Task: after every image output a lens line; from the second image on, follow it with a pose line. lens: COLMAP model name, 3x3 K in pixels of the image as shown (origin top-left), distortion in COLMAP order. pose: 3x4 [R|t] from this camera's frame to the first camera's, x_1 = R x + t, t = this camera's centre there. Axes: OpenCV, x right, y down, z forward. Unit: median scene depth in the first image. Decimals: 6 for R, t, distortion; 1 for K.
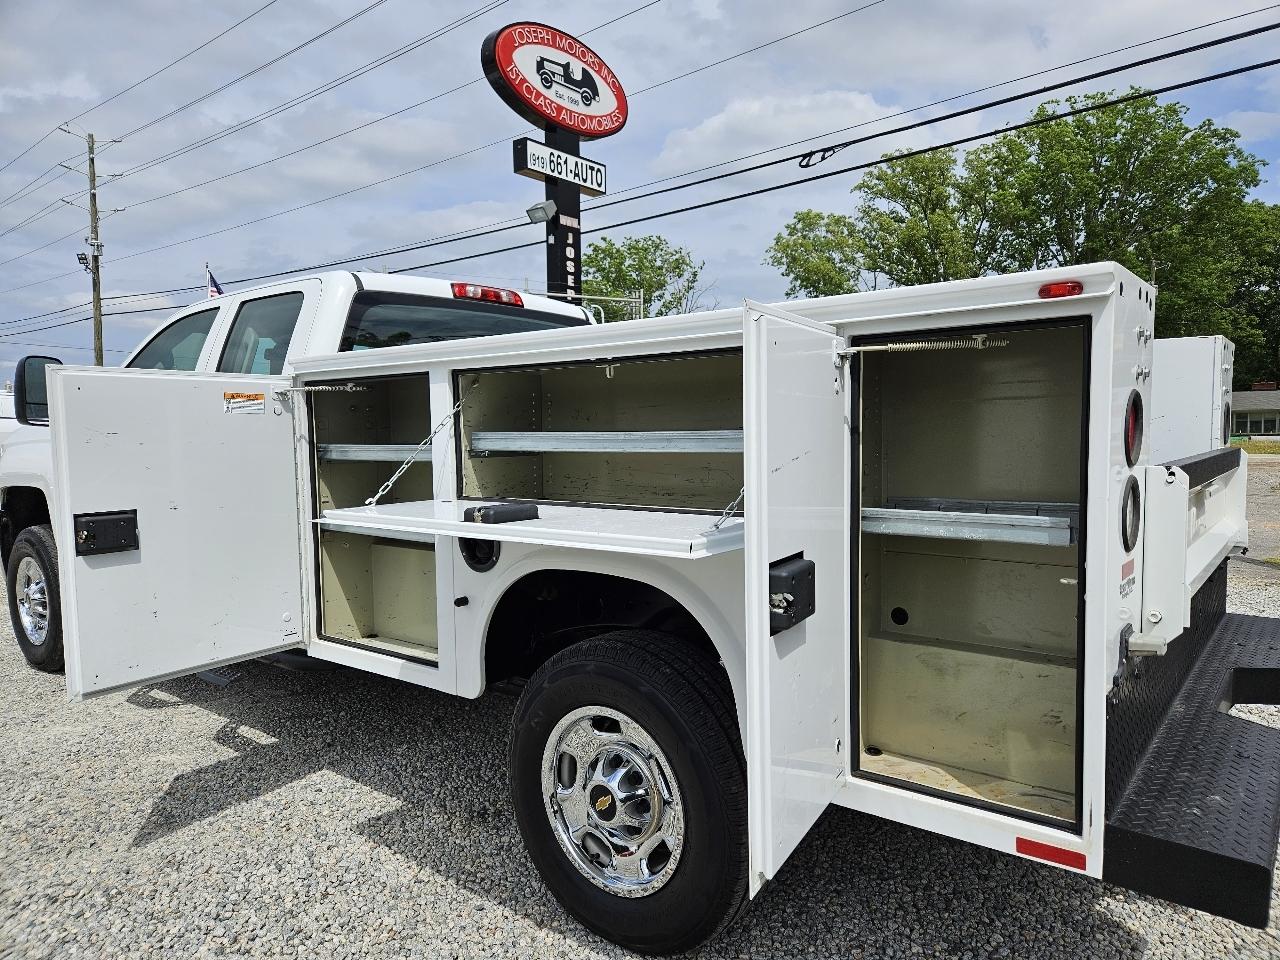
lens RADIAL K [[861.0, 0, 645.7], [0, 861.0, 485.3], [0, 0, 1]] dist [0.064293, -0.044641]
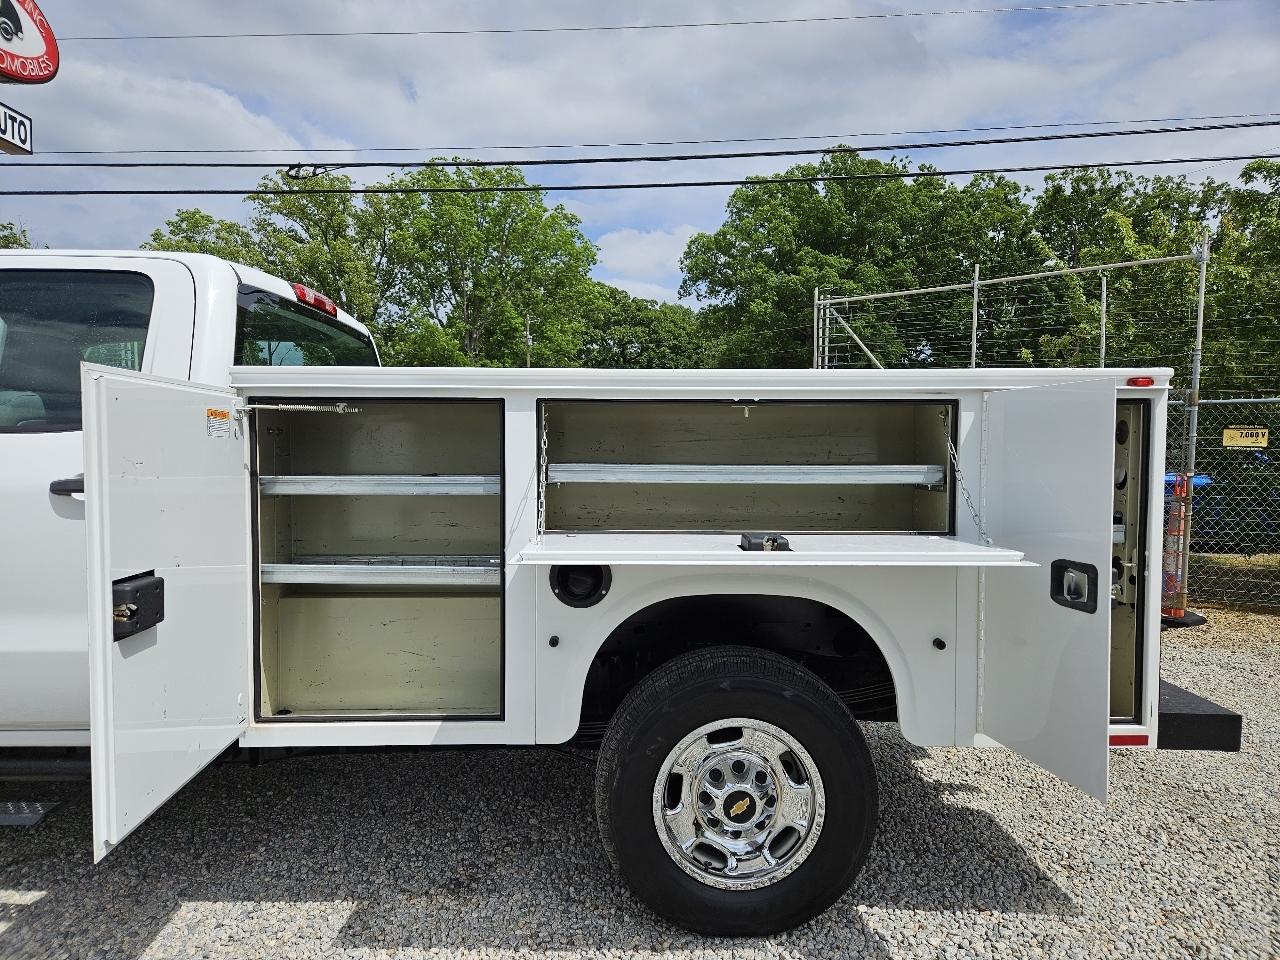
lens RADIAL K [[862.0, 0, 649.5], [0, 862.0, 476.2], [0, 0, 1]] dist [0.062041, -0.042896]
pose [[0.772401, -0.002236, 0.635131, -0.129958], [0.027155, 0.999196, -0.029507, -0.003010], [-0.634554, 0.040038, 0.771840, 0.033747]]
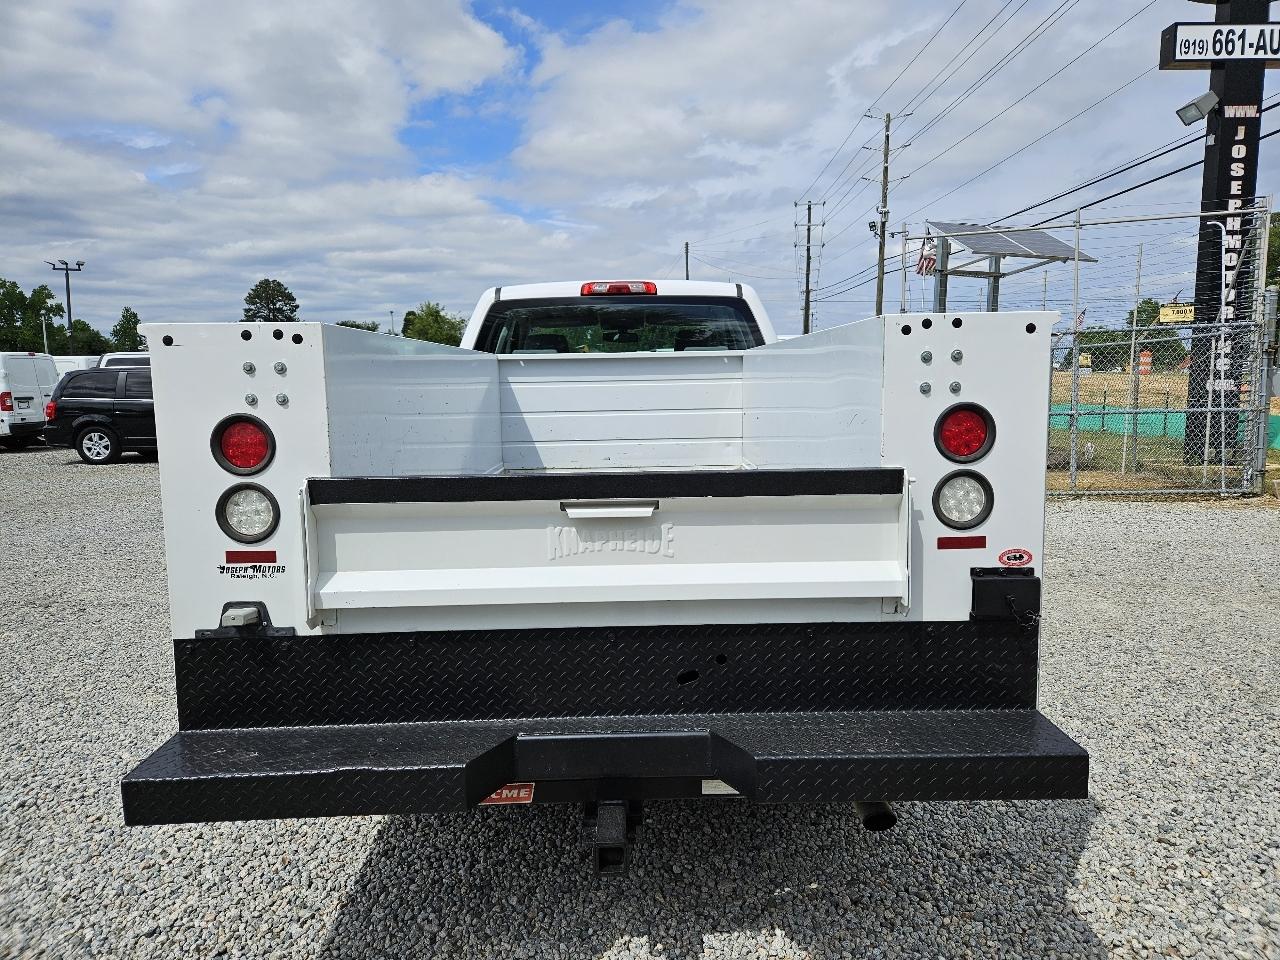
lens RADIAL K [[862.0, 0, 649.5], [0, 862.0, 476.2], [0, 0, 1]] dist [0.062041, -0.042896]
pose [[0.635325, 0.088808, -0.767121, 0.217782], [-0.042704, 0.995886, 0.079924, -0.015280], [0.771063, -0.018019, 0.636504, 0.069557]]
